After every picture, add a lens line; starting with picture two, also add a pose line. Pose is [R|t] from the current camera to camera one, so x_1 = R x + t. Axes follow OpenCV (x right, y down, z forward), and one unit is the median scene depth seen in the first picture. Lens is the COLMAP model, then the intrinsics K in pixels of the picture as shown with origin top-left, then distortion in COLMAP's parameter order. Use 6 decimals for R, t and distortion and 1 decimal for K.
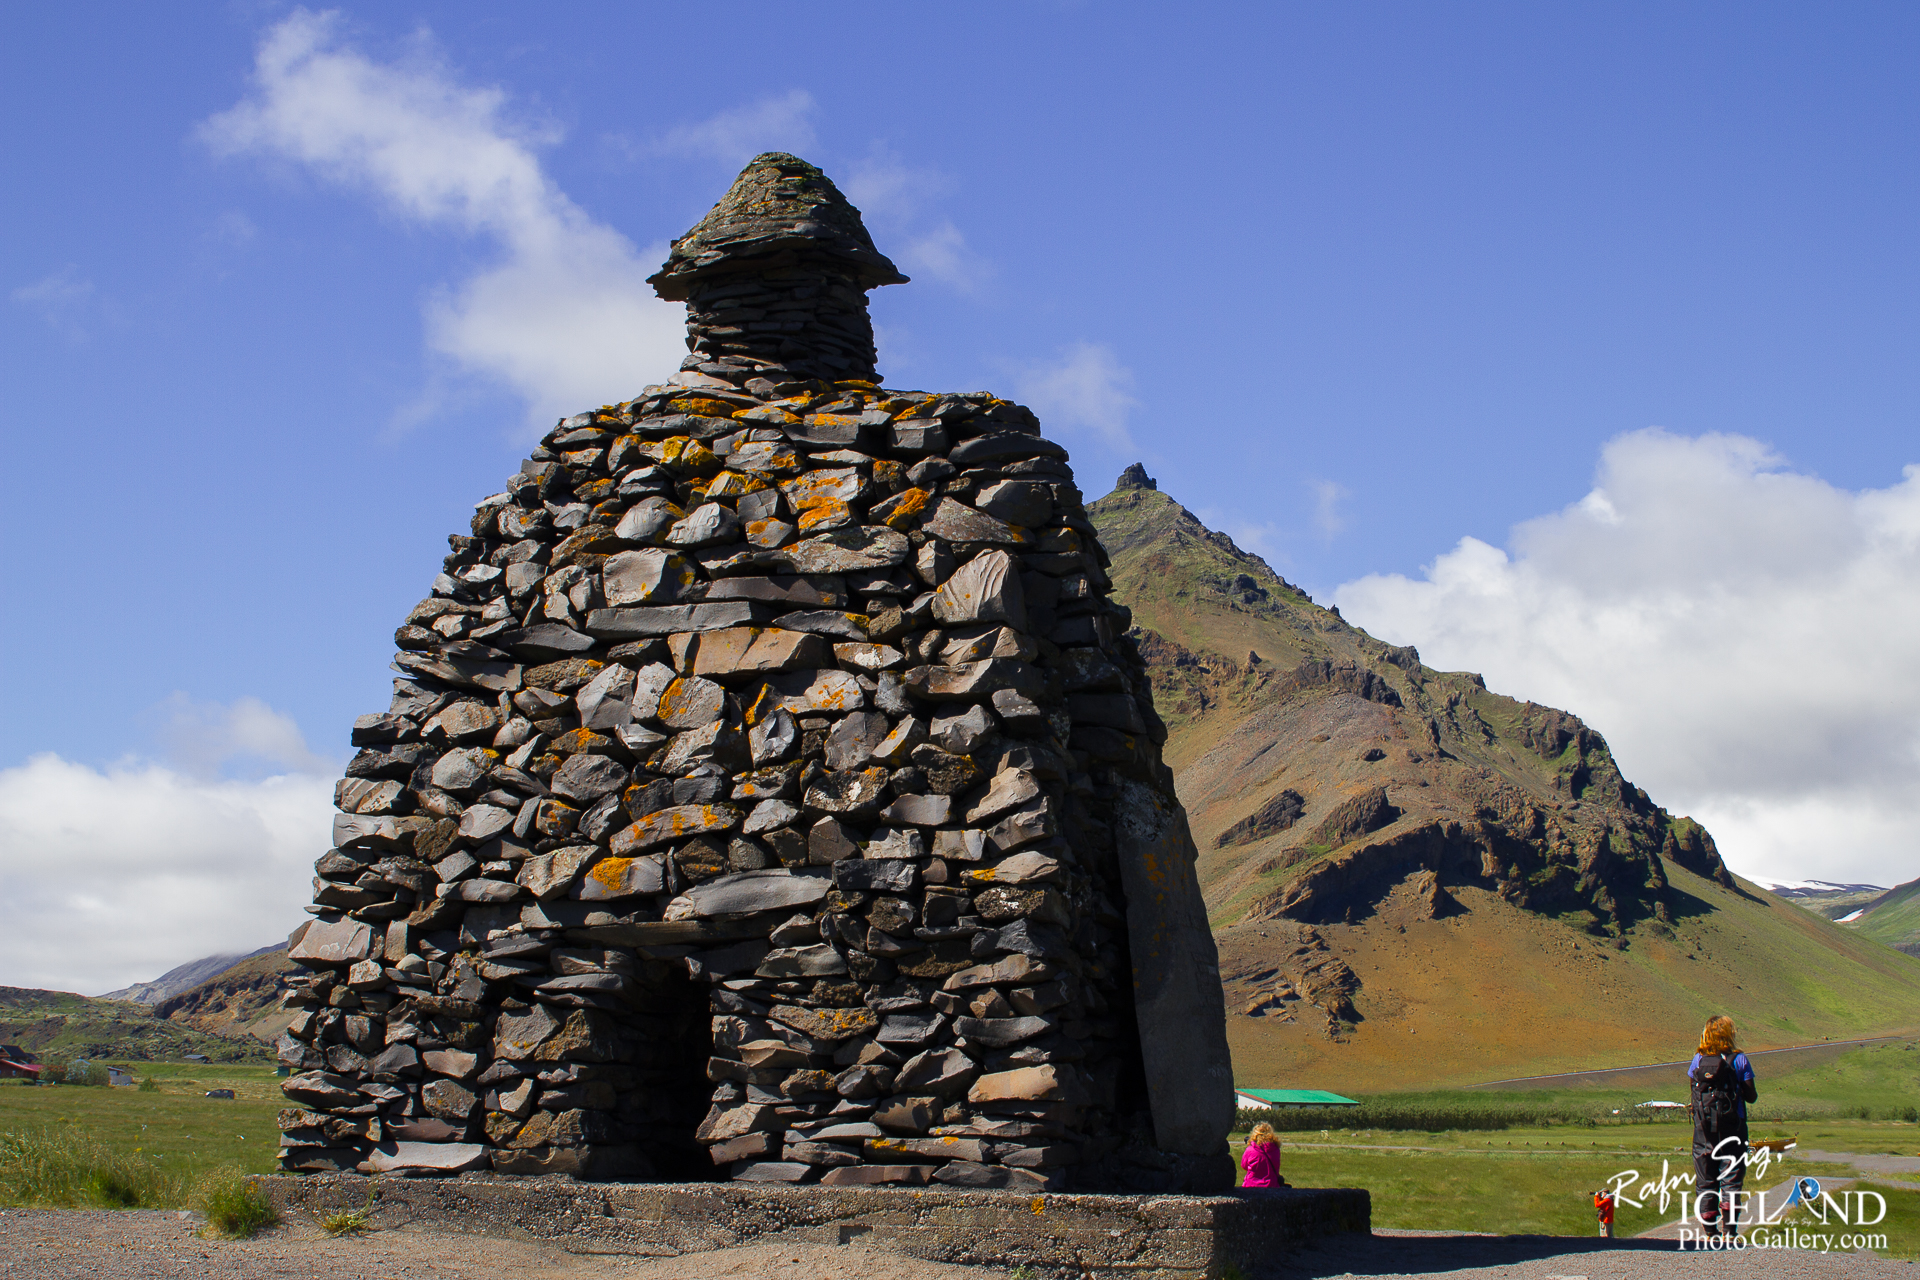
lens RADIAL K [[2355.7, 0, 960.4], [0, 2355.7, 641.6], [0, 0, 1]] dist [-0.016445, 0.000000]
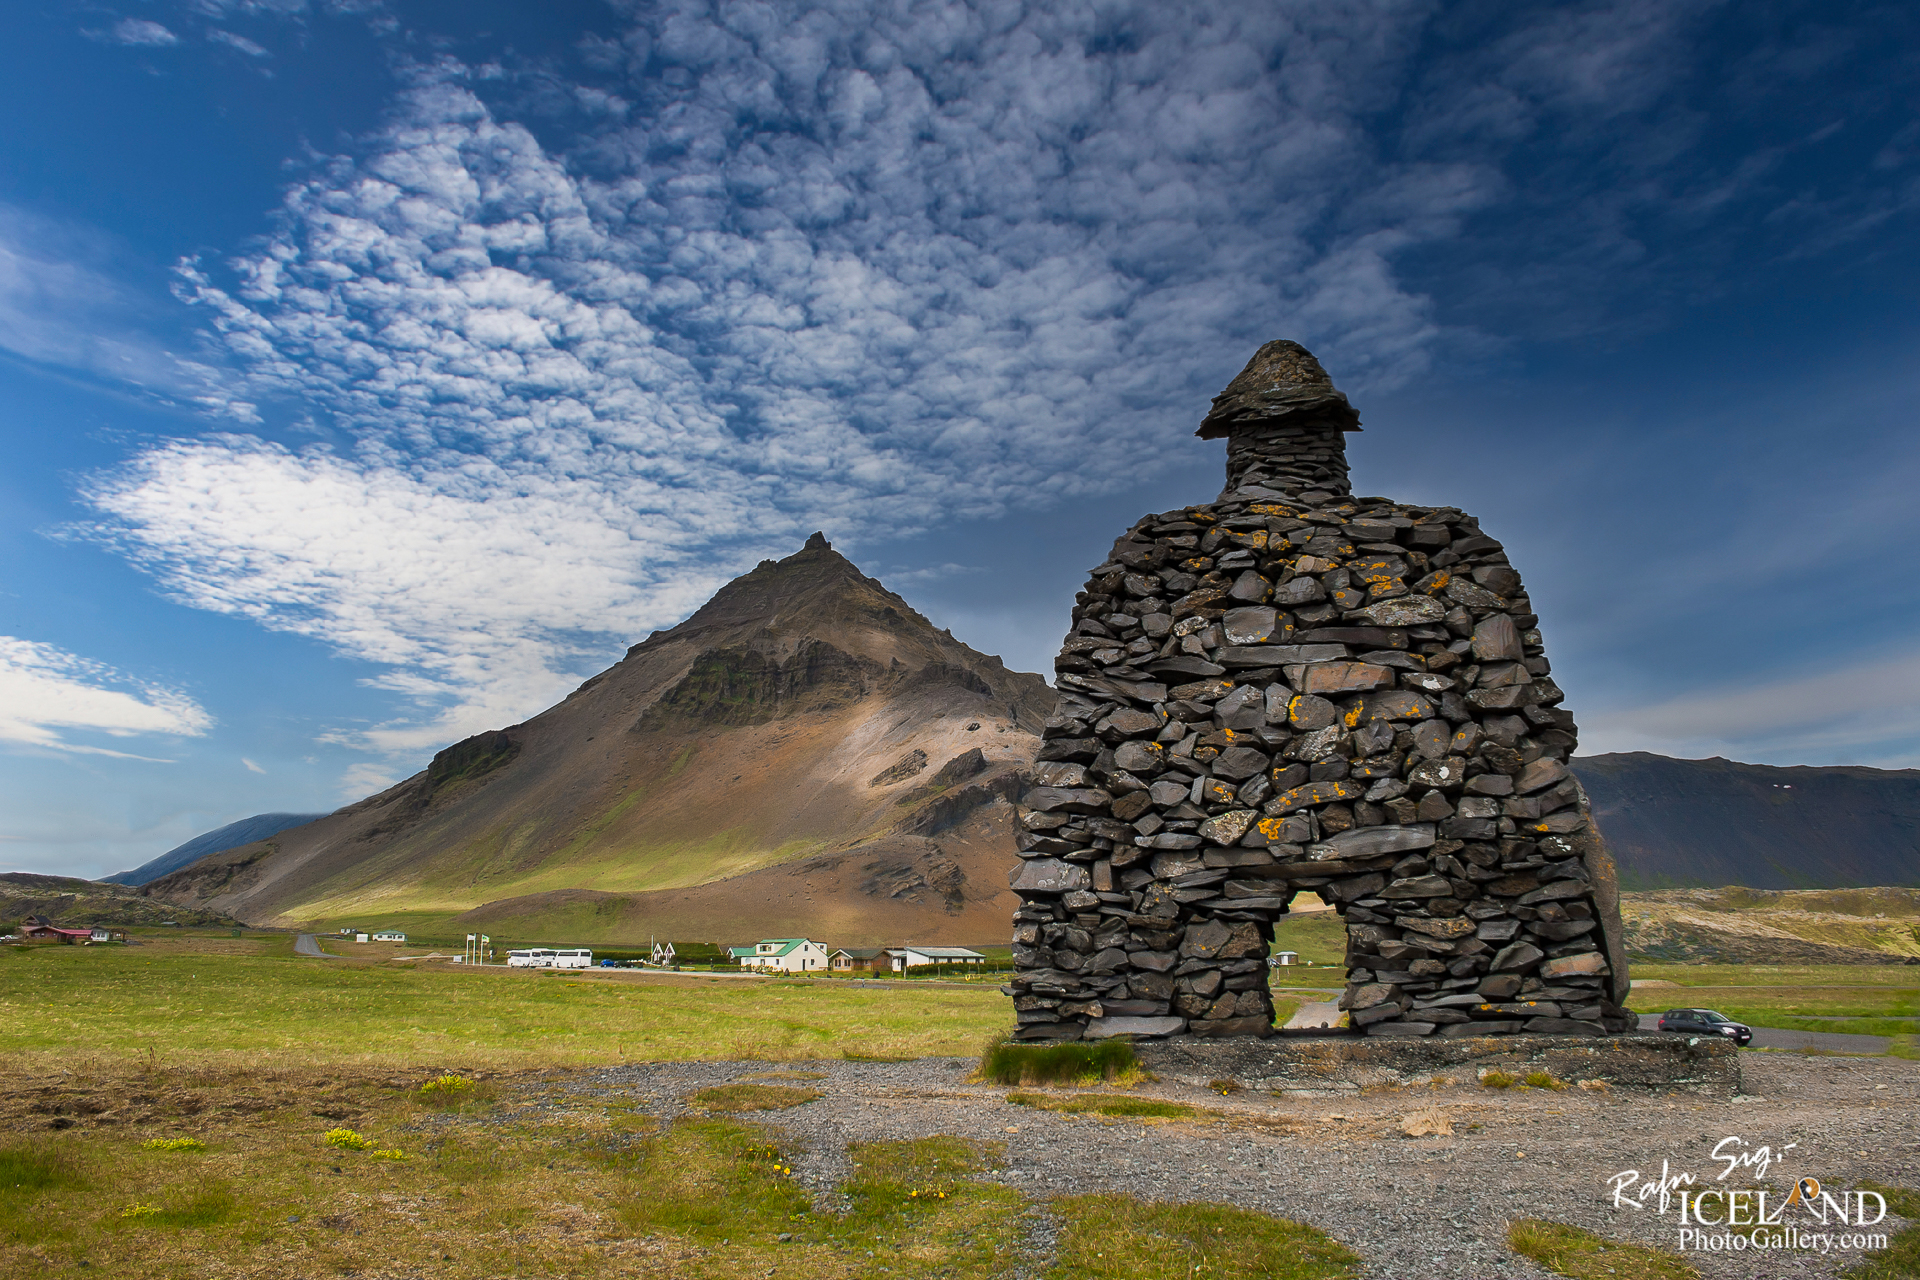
lens RADIAL K [[1562.6, 0, 958.6], [0, 1562.6, 634.9], [0, 0, 1]] dist [-0.033601, 0.009848]
pose [[0.980034, 0.015560, 0.198221, -0.520734], [-0.013794, 0.999852, -0.010288, -0.009245], [-0.198352, 0.007348, 0.980103, 0.084034]]
